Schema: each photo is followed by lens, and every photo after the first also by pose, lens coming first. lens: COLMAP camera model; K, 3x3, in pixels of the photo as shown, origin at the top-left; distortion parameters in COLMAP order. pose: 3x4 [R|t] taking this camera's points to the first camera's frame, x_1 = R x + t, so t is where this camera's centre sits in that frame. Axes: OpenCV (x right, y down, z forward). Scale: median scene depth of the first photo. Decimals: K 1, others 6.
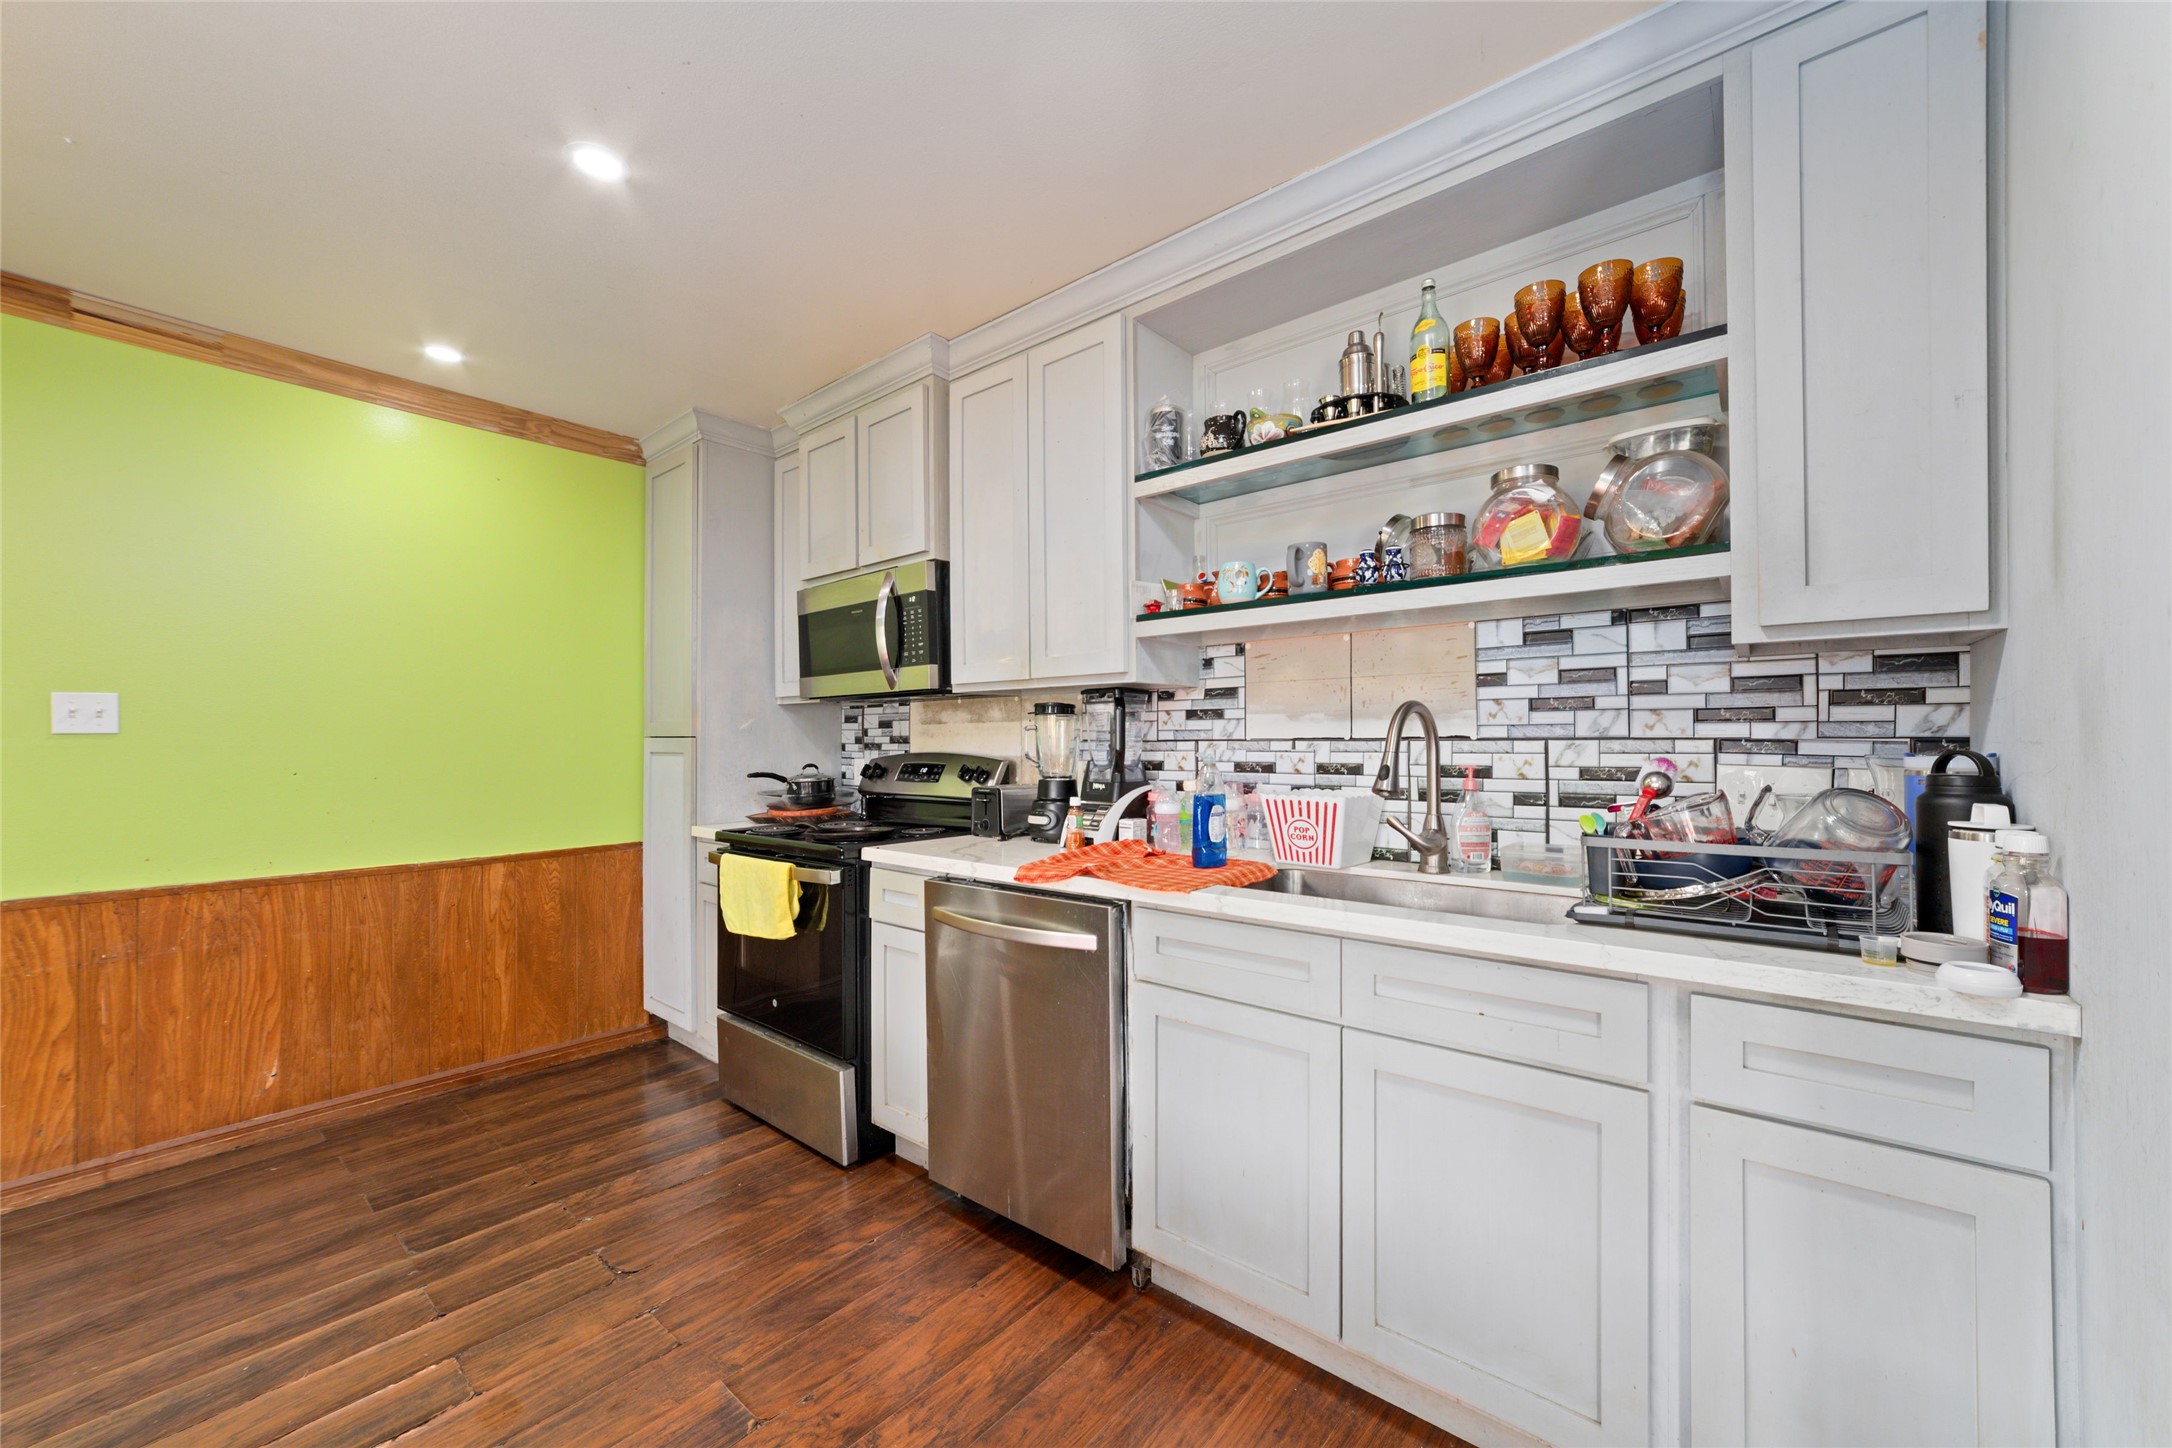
lens RADIAL K [[832.0, 0, 1086.3], [0, 832.0, 730.8], [0, 0, 1]] dist [-0.007244, 0.000849]
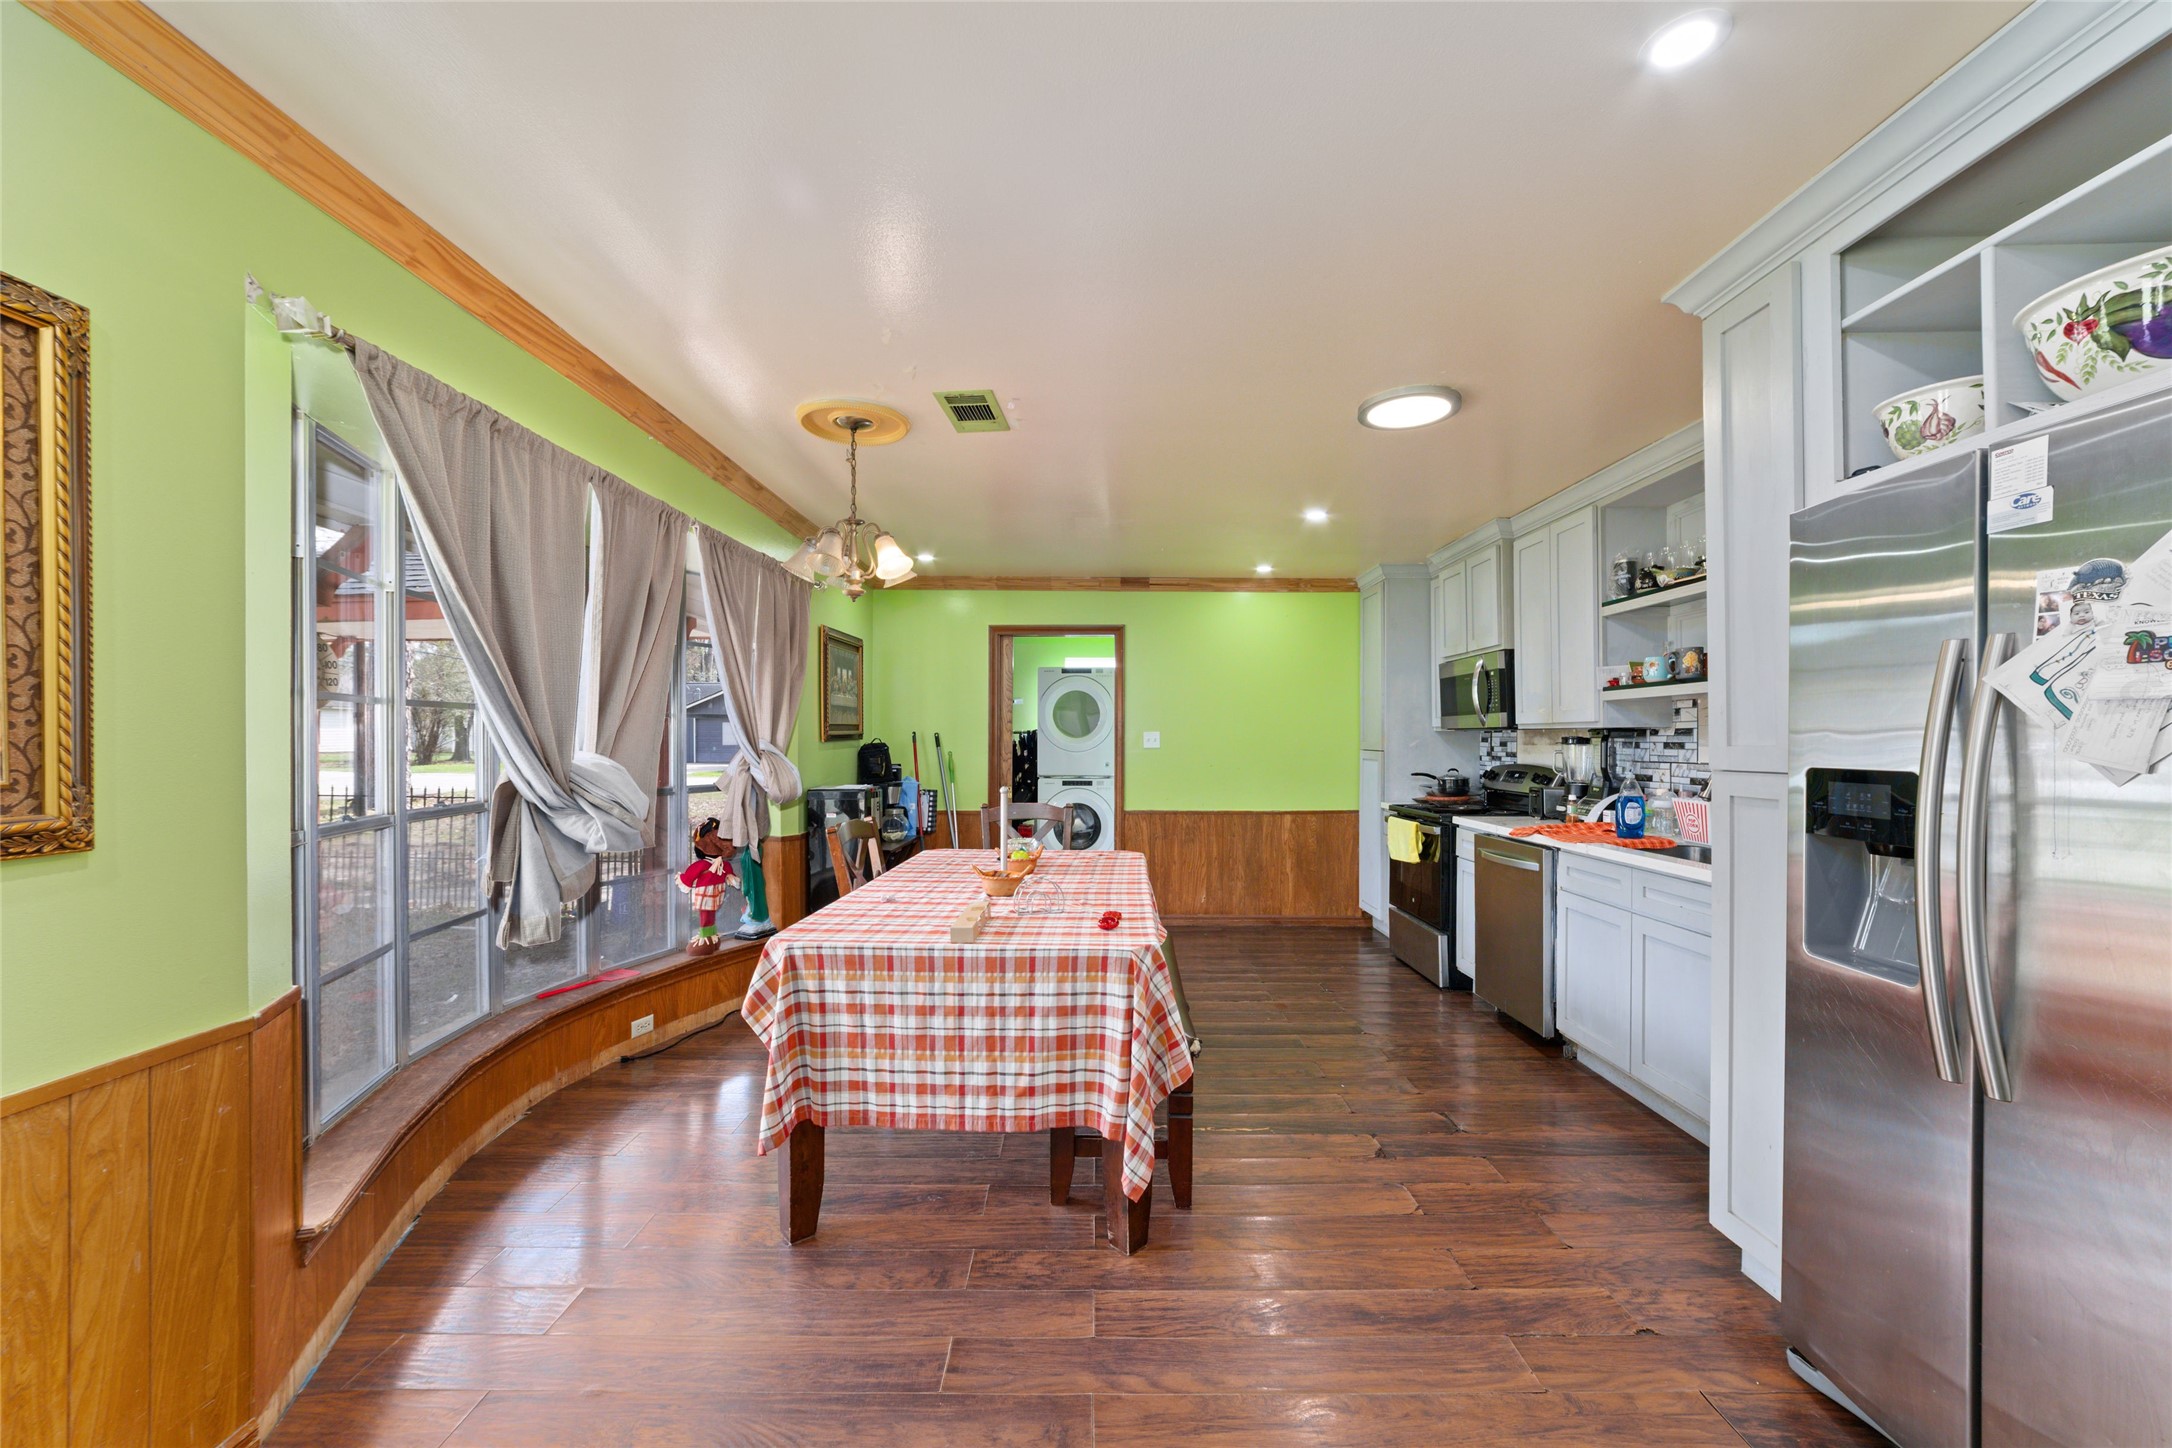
lens RADIAL K [[832.0, 0, 1082.1], [0, 832.0, 733.3], [0, 0, 1]] dist [-0.007244, 0.000849]
pose [[0.640251, 0.001712, -0.768164, 0.567384], [0.003105, 0.999984, 0.004817, -0.048929], [0.768159, -0.005469, 0.640236, -0.732175]]
